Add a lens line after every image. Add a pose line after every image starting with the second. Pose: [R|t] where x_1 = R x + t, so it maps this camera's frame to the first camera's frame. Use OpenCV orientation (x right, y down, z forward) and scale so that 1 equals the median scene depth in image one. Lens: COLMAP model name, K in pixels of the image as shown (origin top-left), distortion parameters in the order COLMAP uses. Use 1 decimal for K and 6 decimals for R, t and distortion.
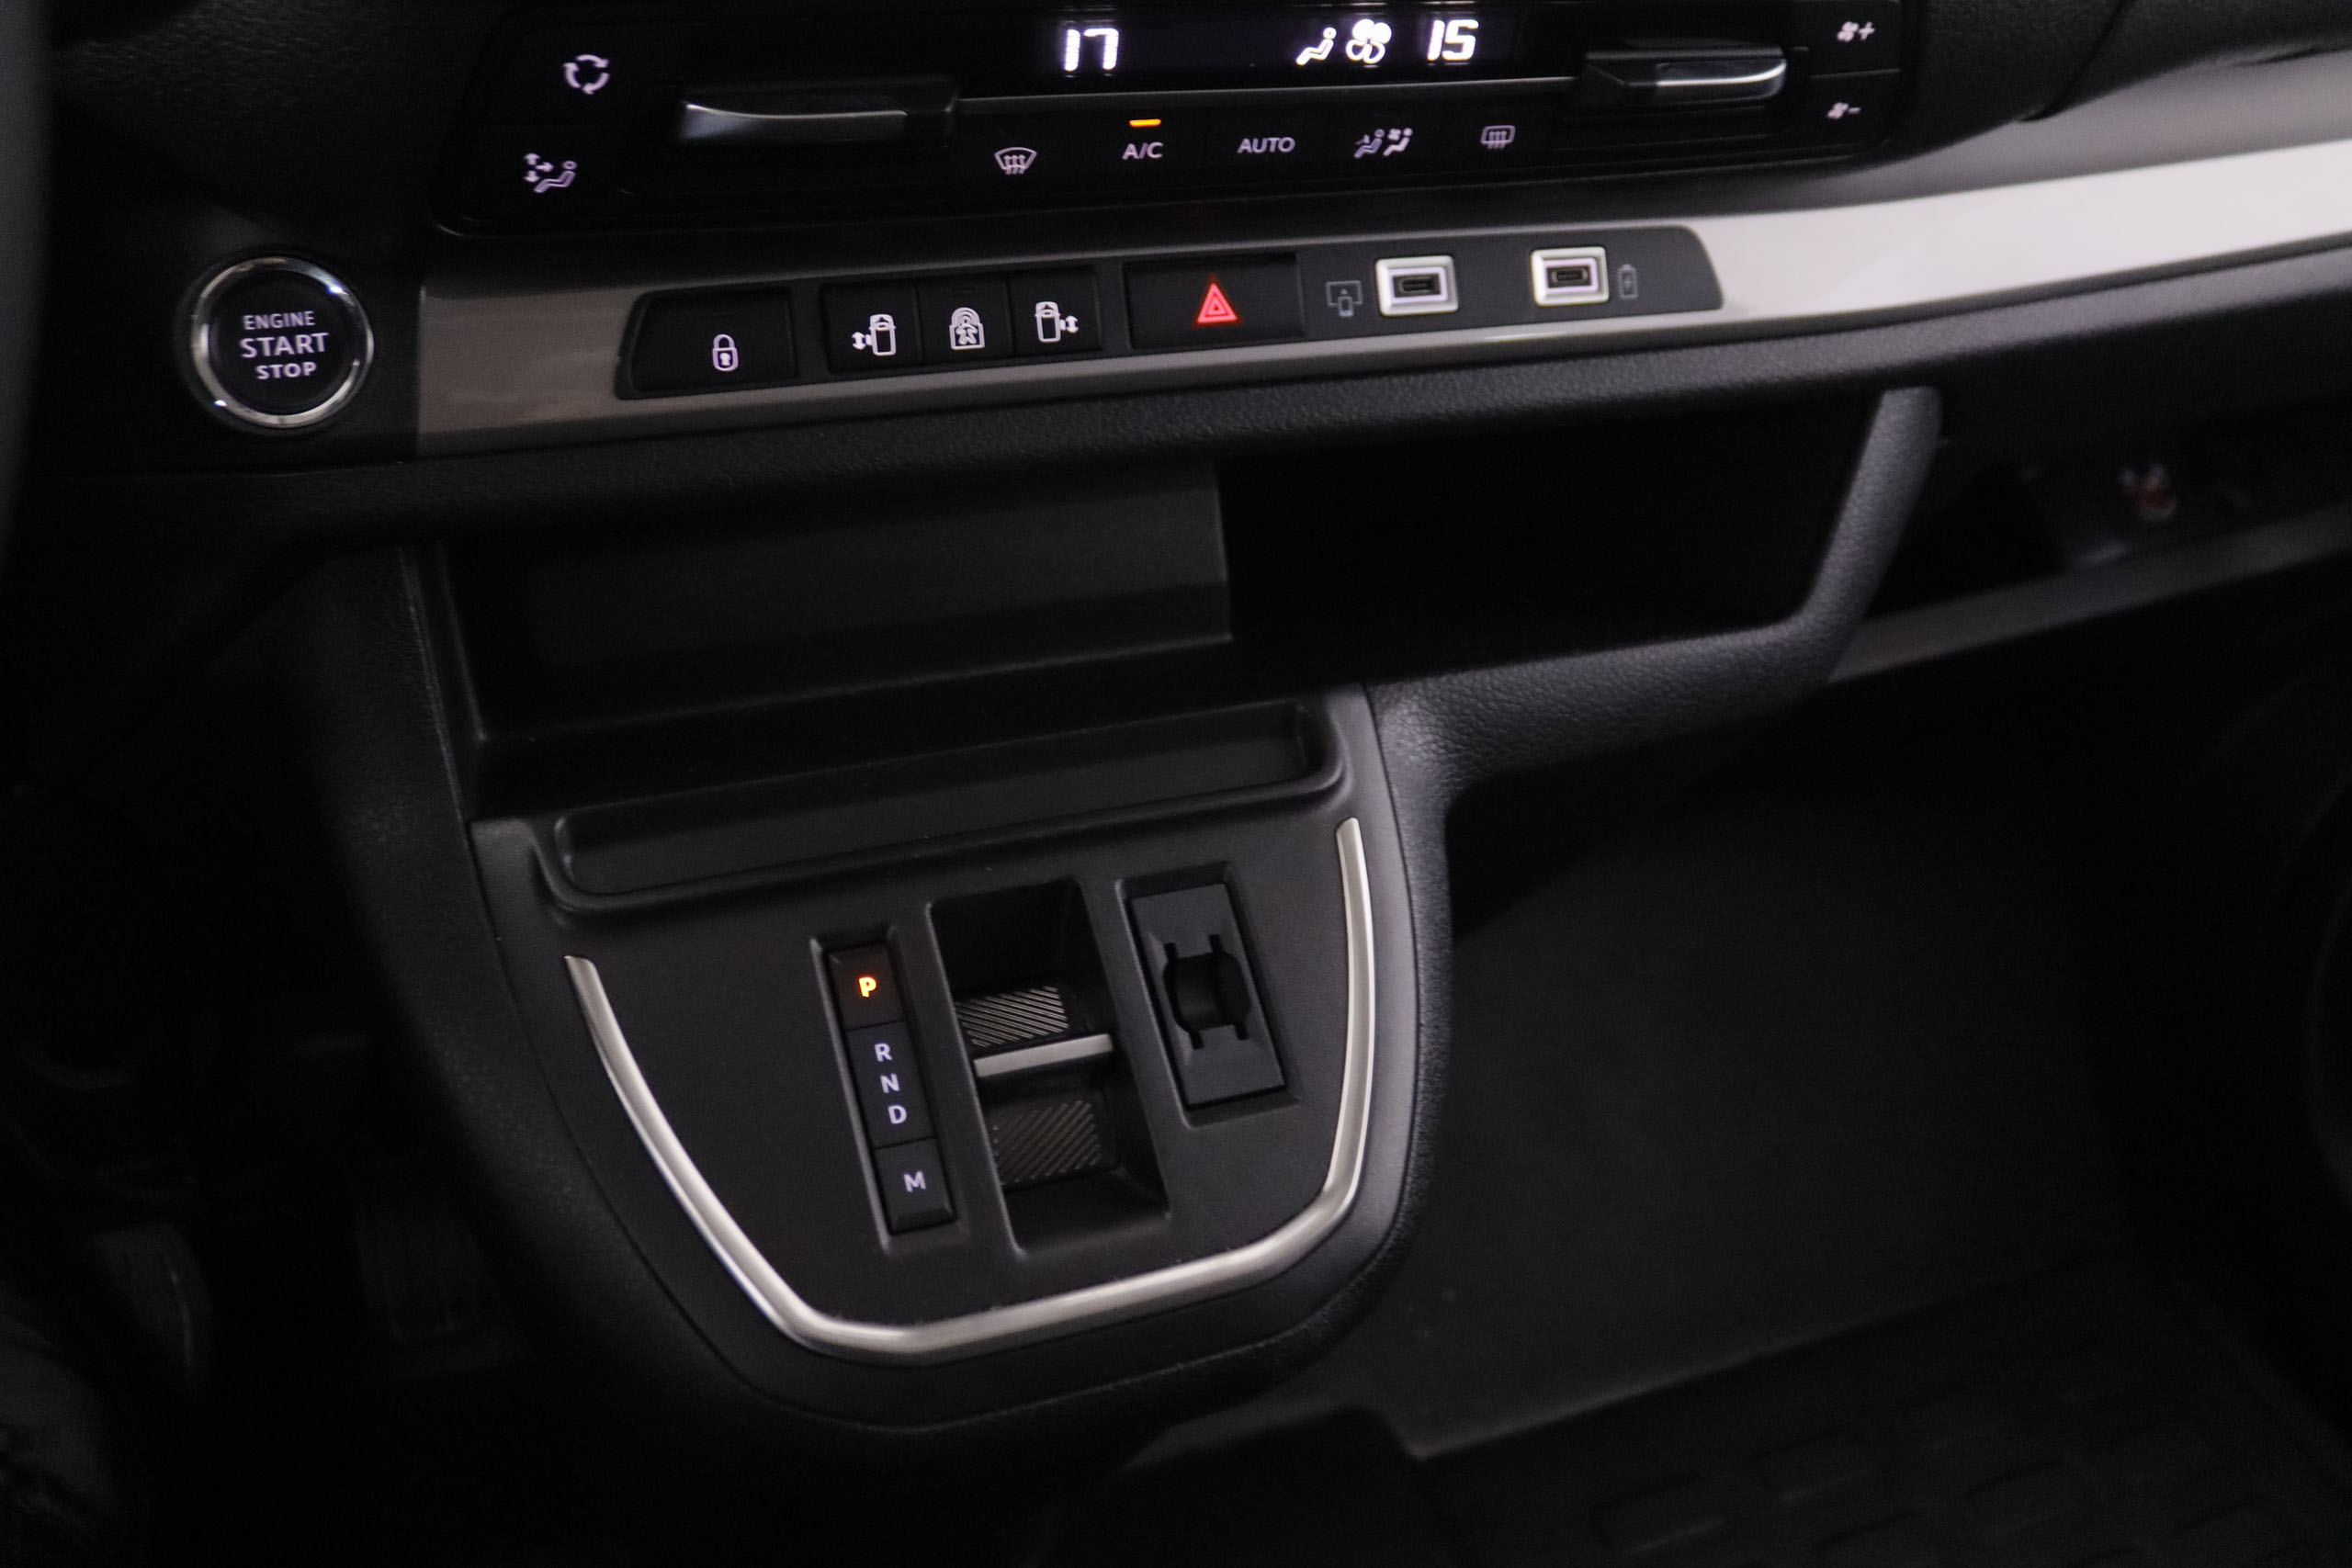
lens RADIAL K [[2119.1, 0, 1178.2], [0, 2119.1, 778.9], [0, 0, 1]] dist [-0.145513, 0.104414]
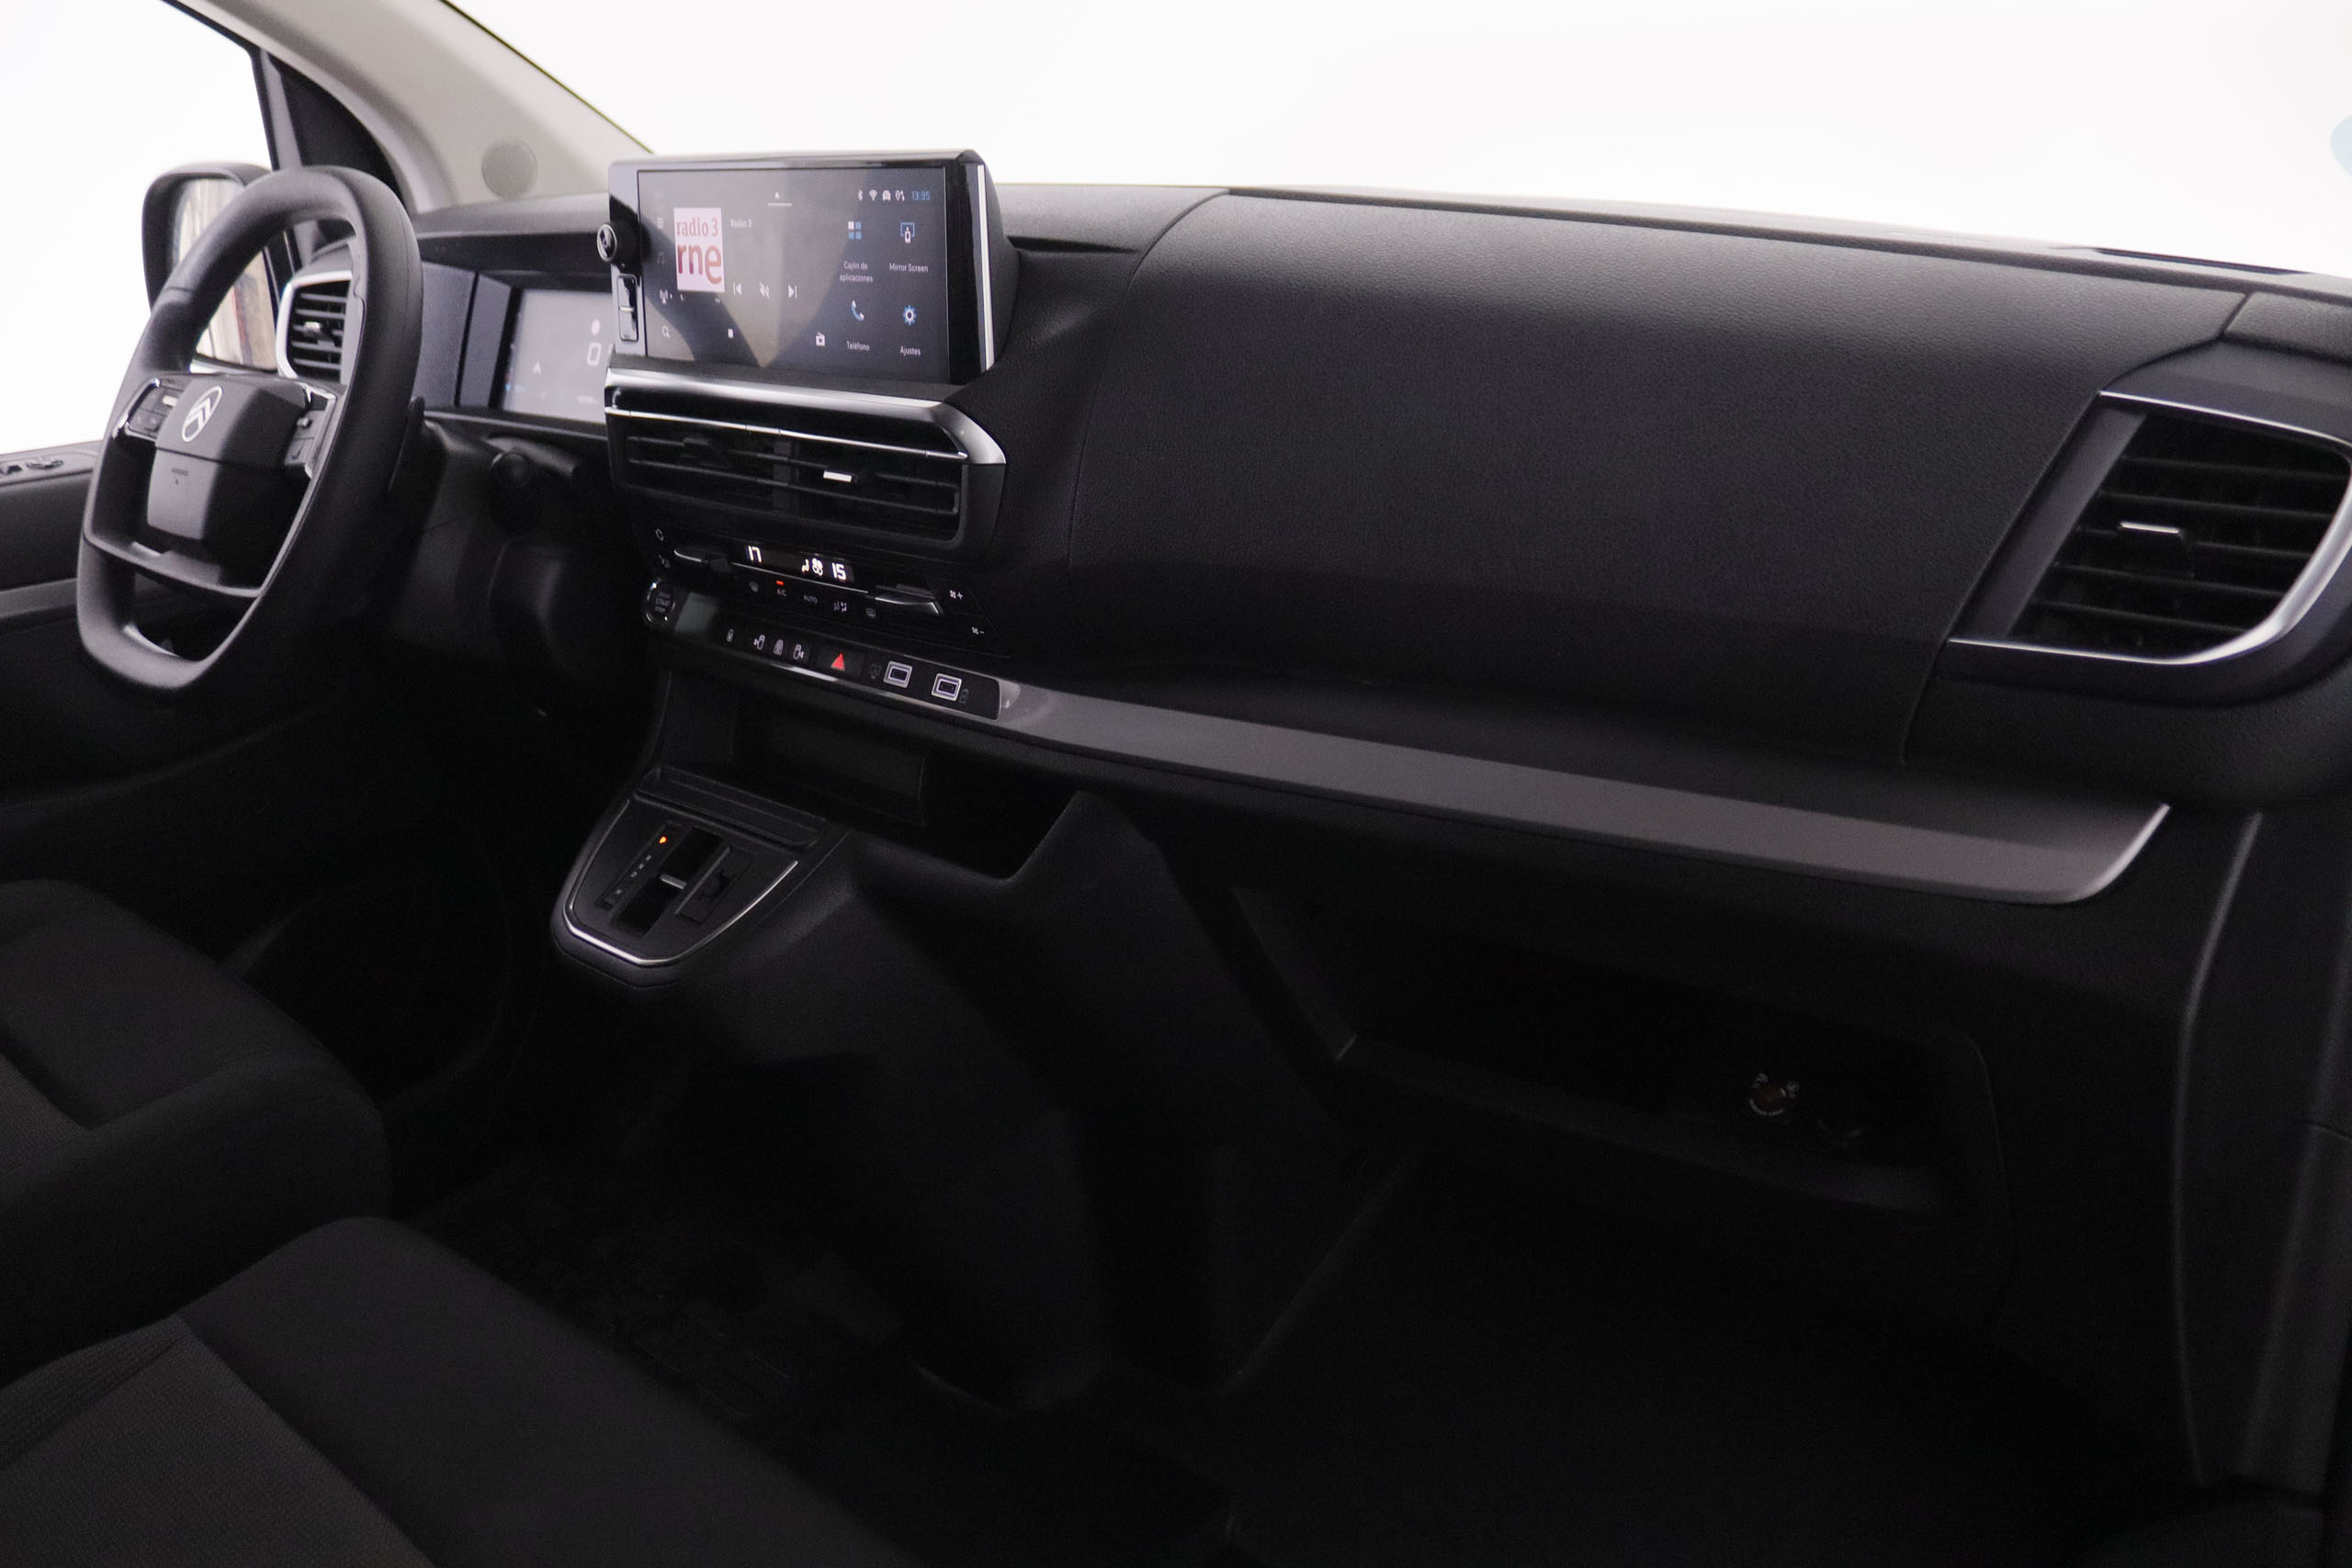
lens RADIAL K [[1959.0, 0, 1175.1], [0, 1959.0, 794.2], [0, 0, 1]] dist [-0.153751, 0.106370]
pose [[0.440874, 0.226612, -0.868492, 2.514832], [-0.447671, 0.894178, 0.006062, -0.295315], [0.777960, 0.386126, 0.495667, 0.182079]]
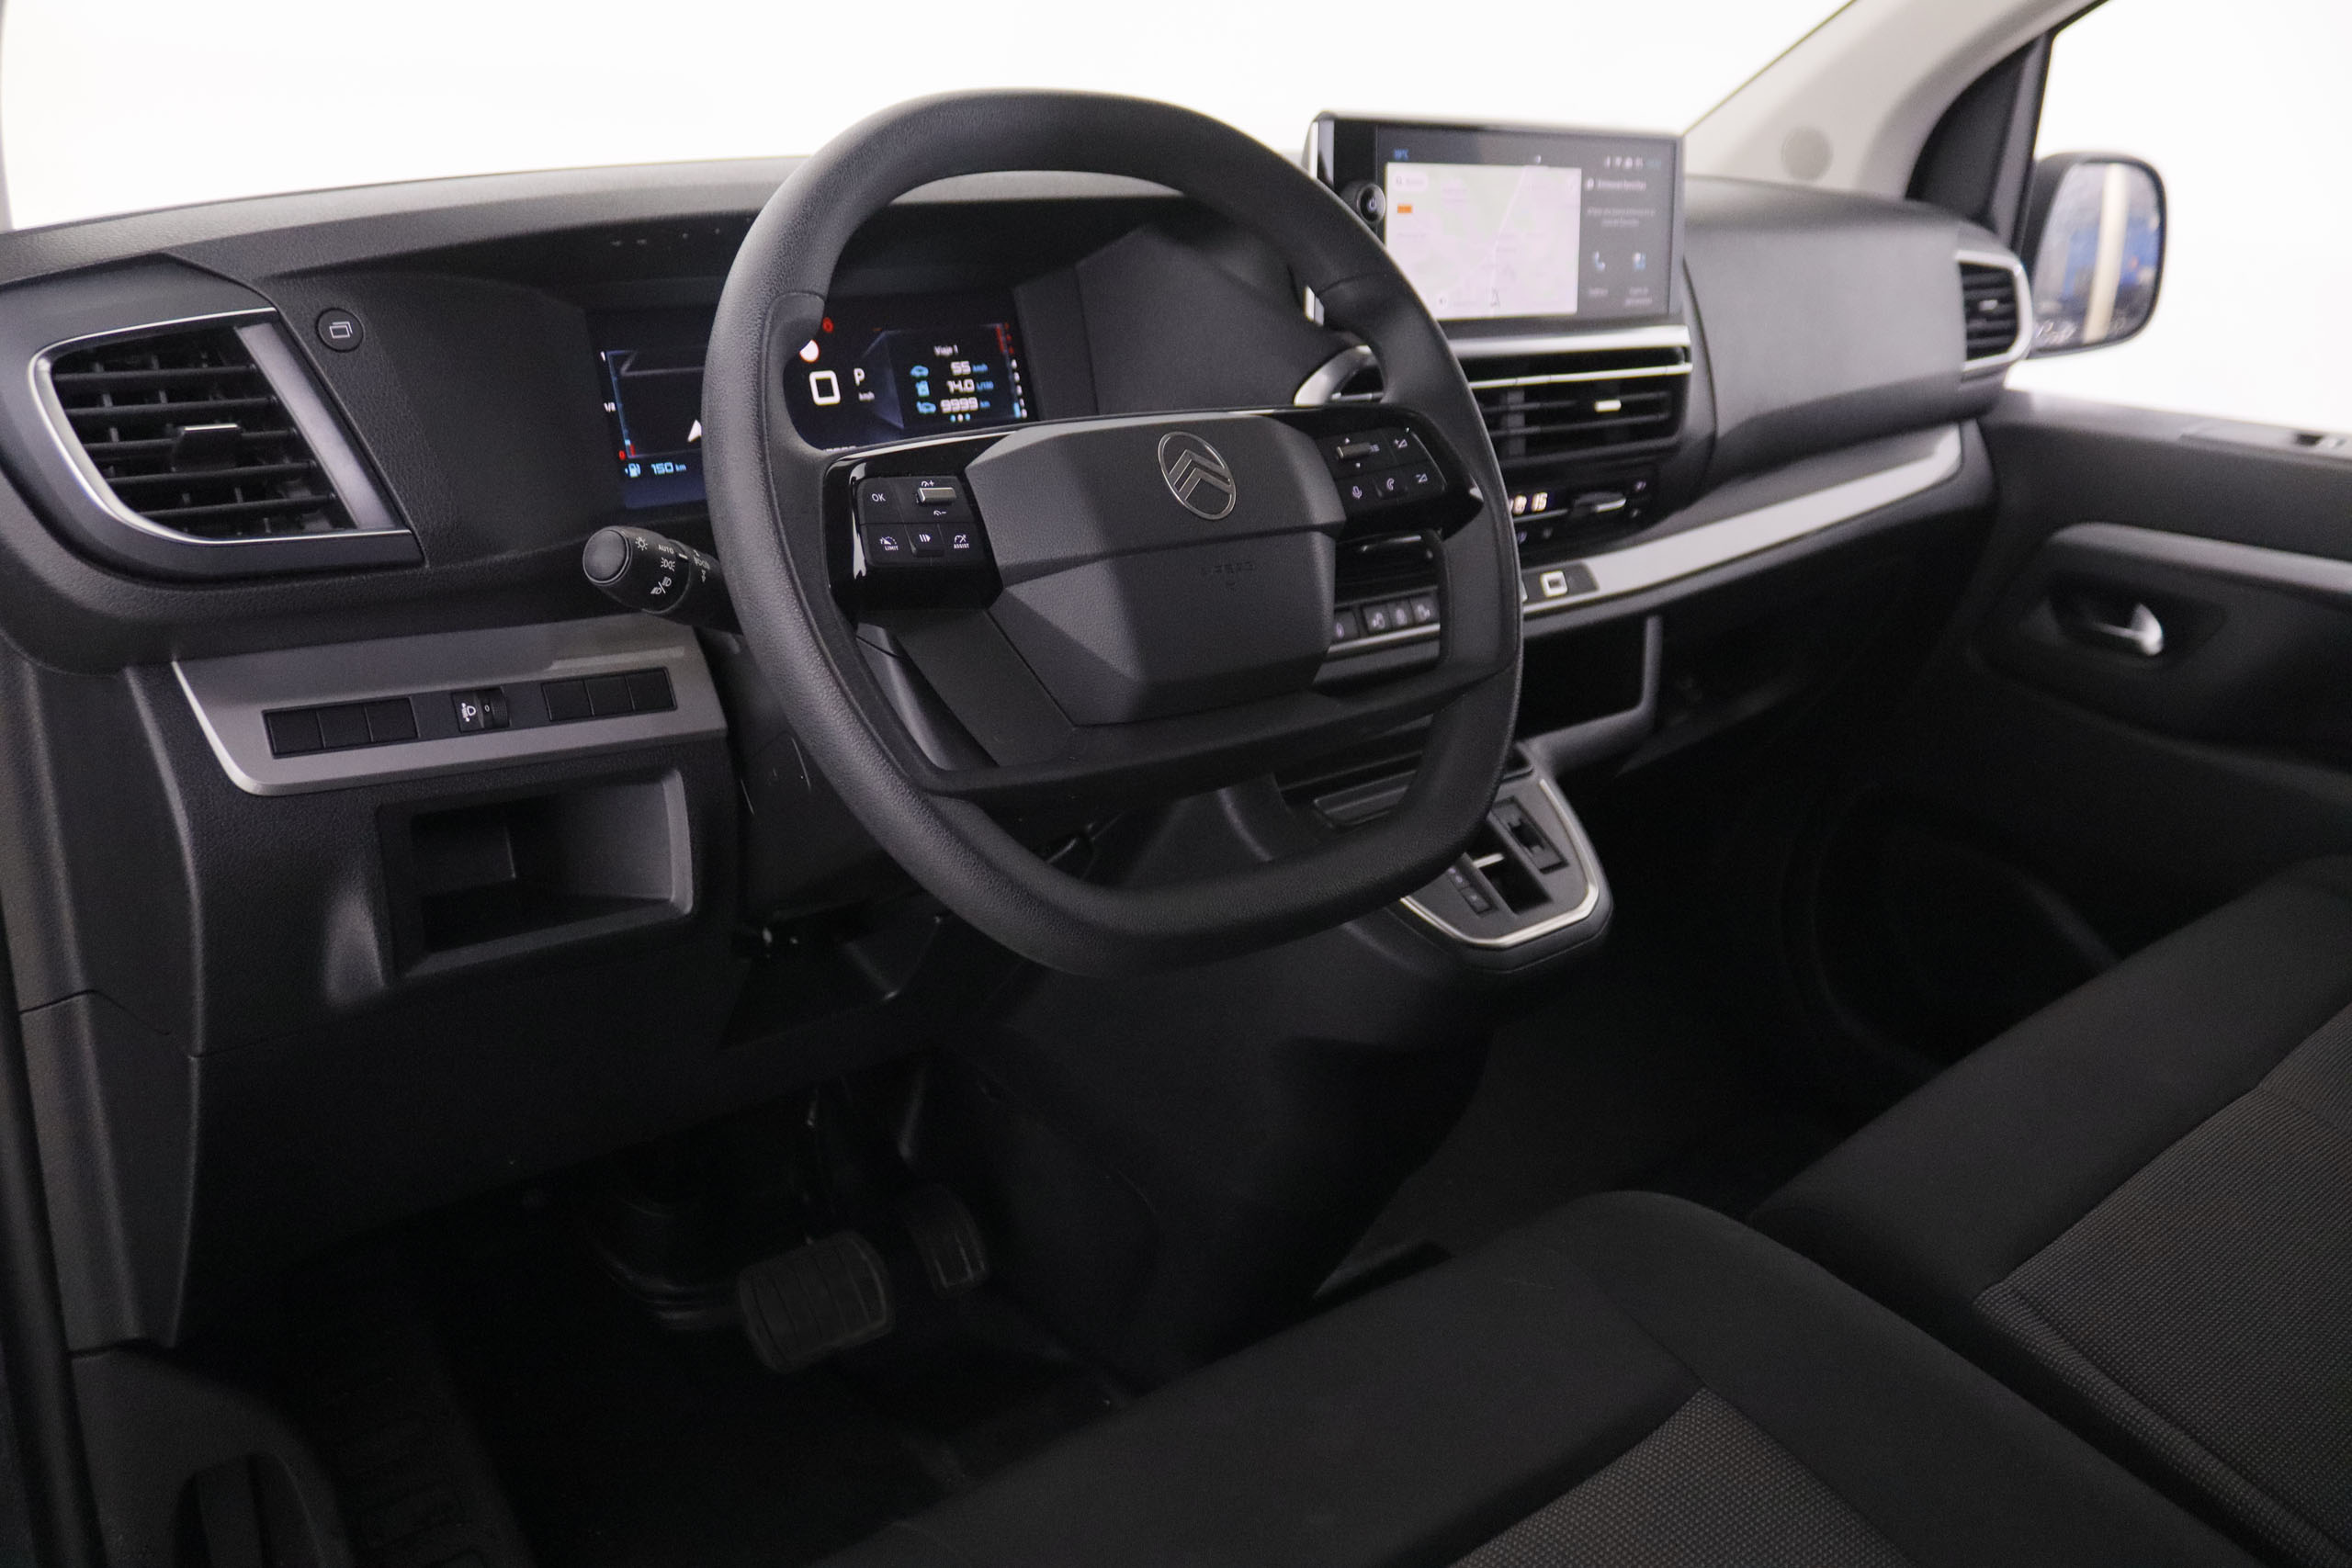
lens RADIAL K [[1959.0, 0, 1300.3], [0, 1959.0, 741.4], [0, 0, 1]] dist [-0.153751, 0.106370]
pose [[0.925601, -0.140067, 0.351632, -1.180384], [0.222332, 0.953043, -0.205616, 0.458336], [-0.306320, 0.268497, 0.913278, -1.320552]]
